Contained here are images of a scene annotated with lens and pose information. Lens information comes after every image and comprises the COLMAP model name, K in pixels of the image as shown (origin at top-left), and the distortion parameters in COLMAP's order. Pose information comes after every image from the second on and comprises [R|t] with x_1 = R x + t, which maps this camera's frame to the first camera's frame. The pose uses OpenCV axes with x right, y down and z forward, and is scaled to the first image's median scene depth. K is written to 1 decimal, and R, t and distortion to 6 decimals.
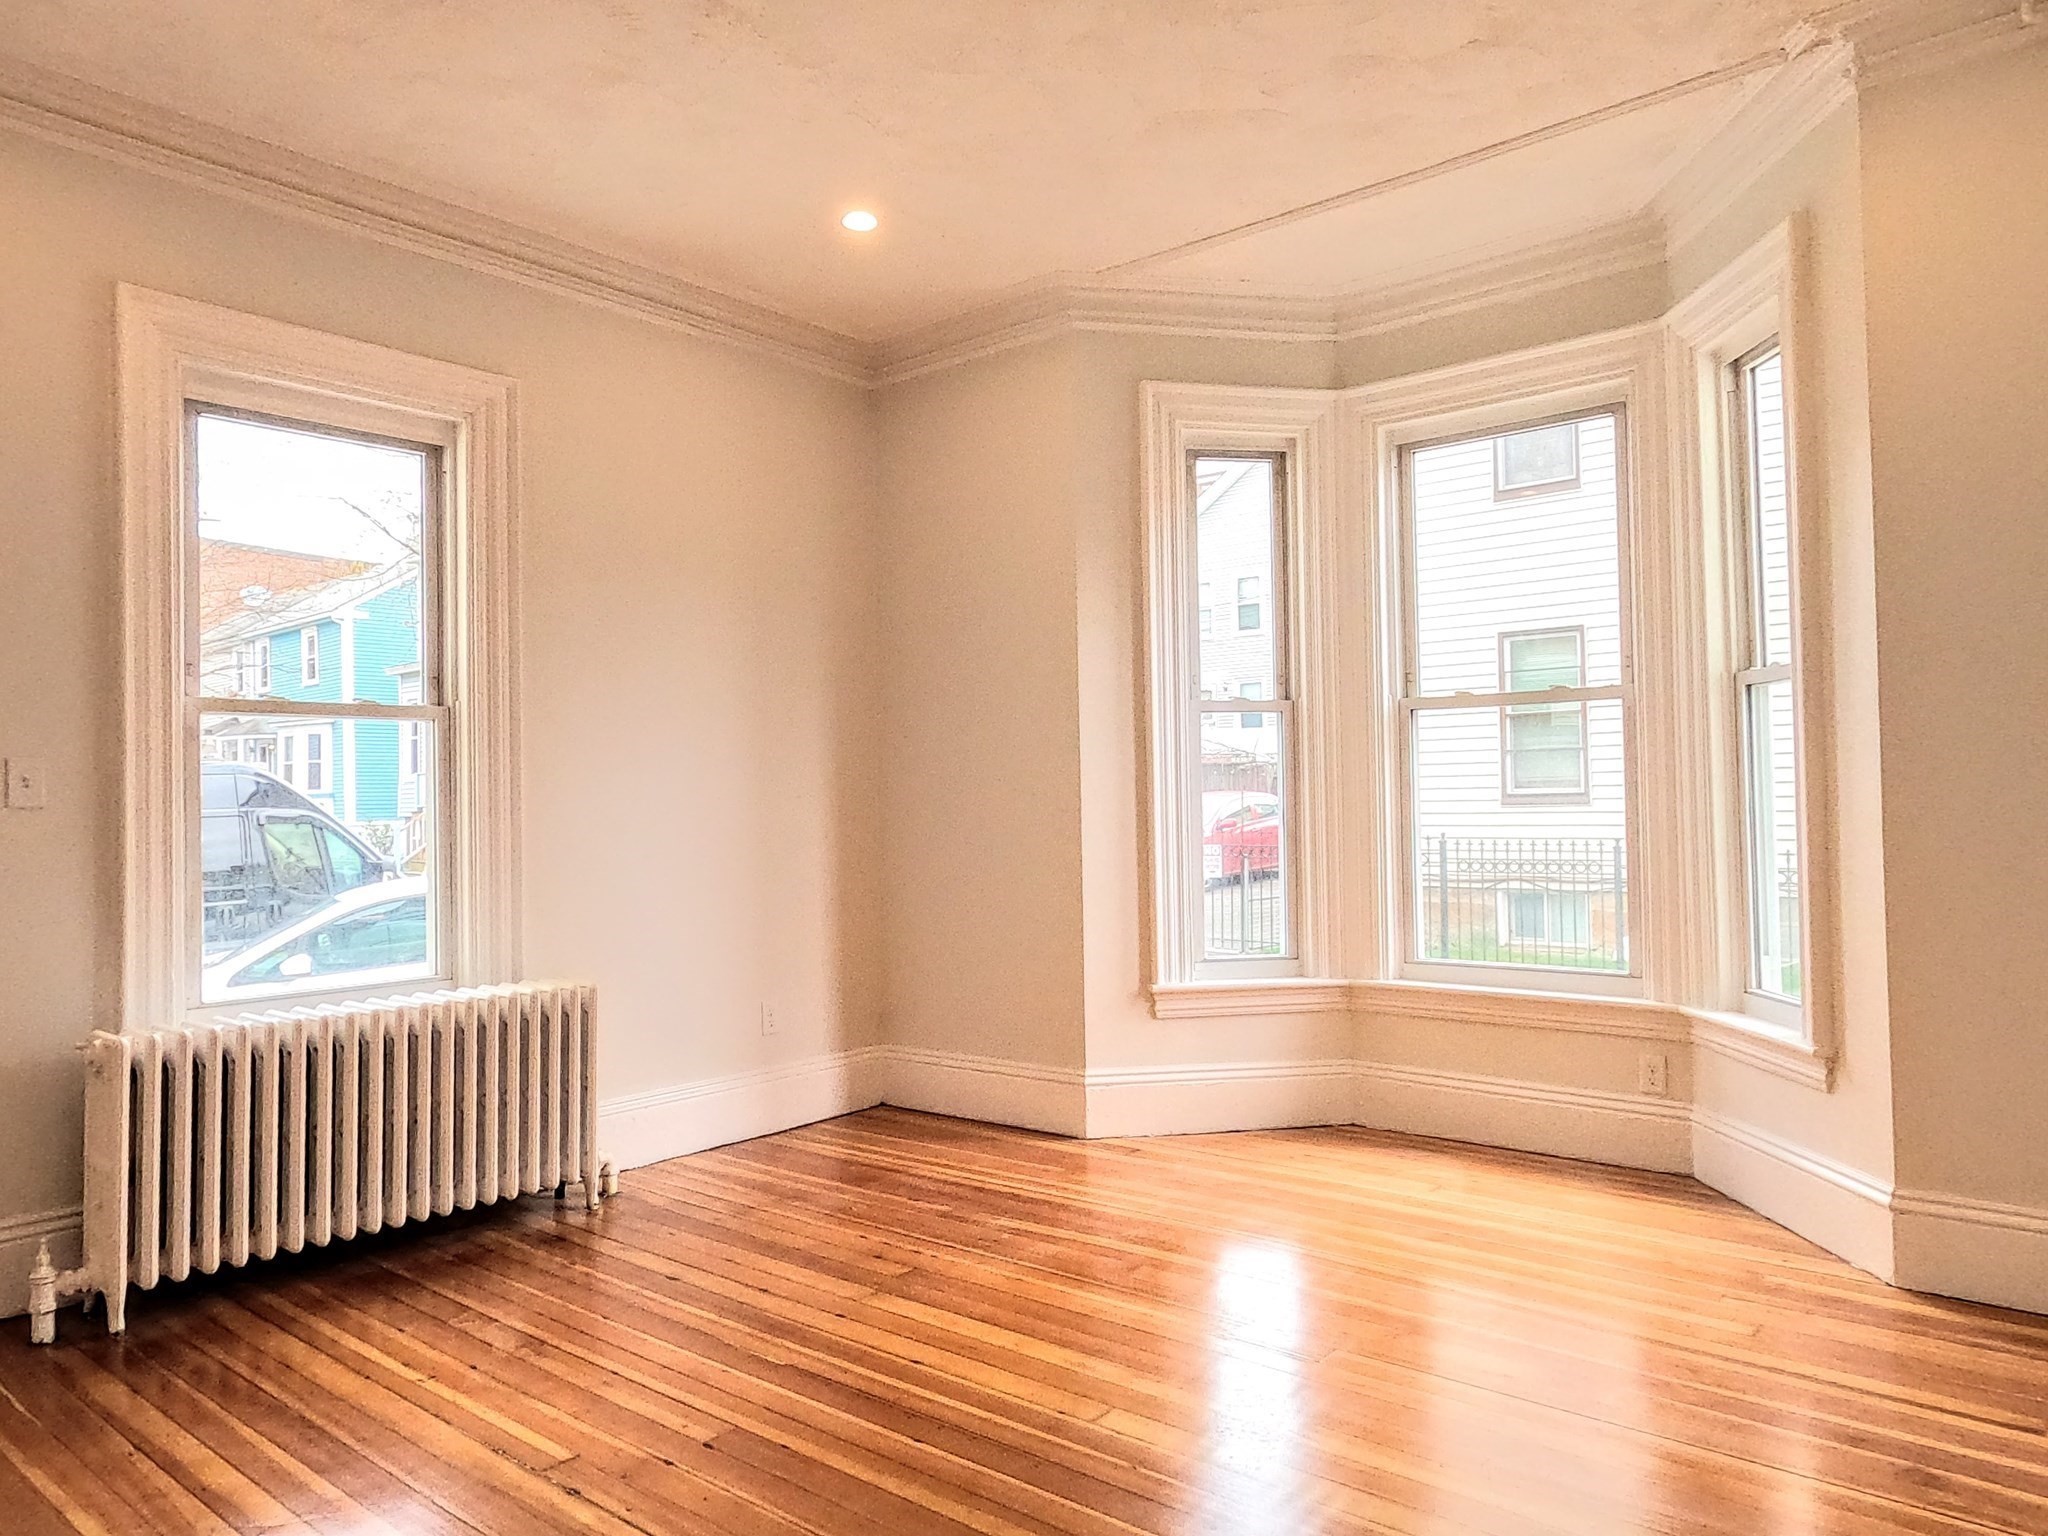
lens RADIAL K [[1382.5, 0, 1024.0], [0, 1382.5, 768.0], [0, 0, 1]] dist [-0.002954, -0.001182]
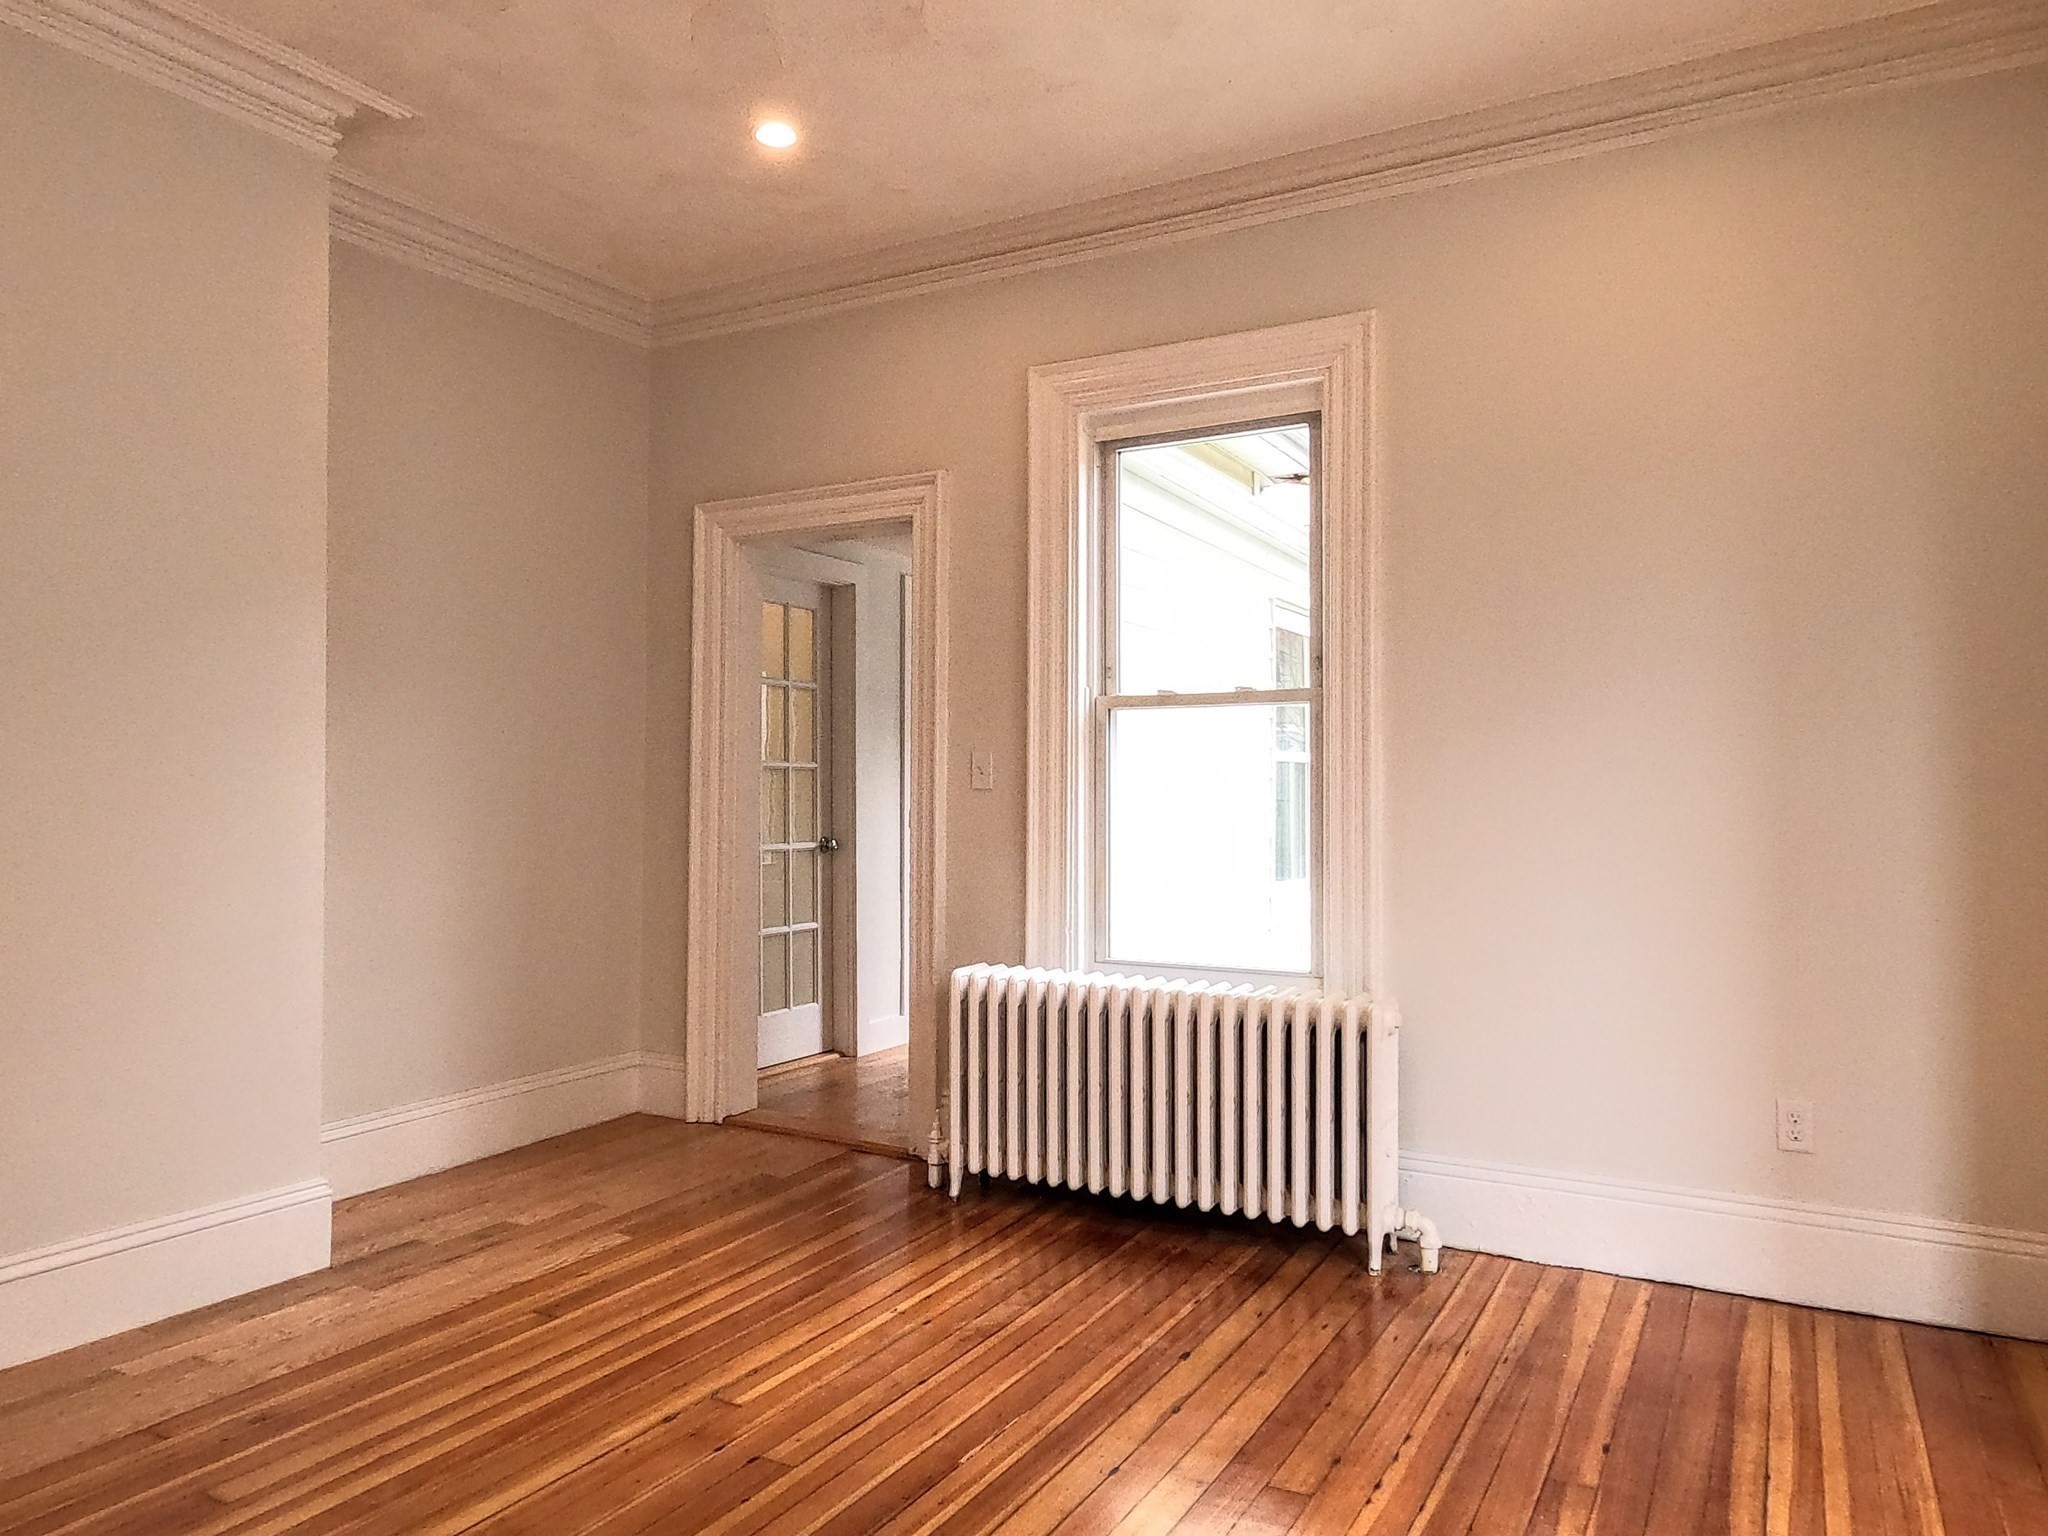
lens RADIAL K [[1382.5, 0, 1024.0], [0, 1382.5, 768.0], [0, 0, 1]] dist [-0.002954, -0.001182]
pose [[0.187139, 0.004671, -0.982322, 0.521505], [0.015981, 0.999842, 0.007798, -0.000650], [0.982203, -0.017158, 0.187035, 0.696960]]
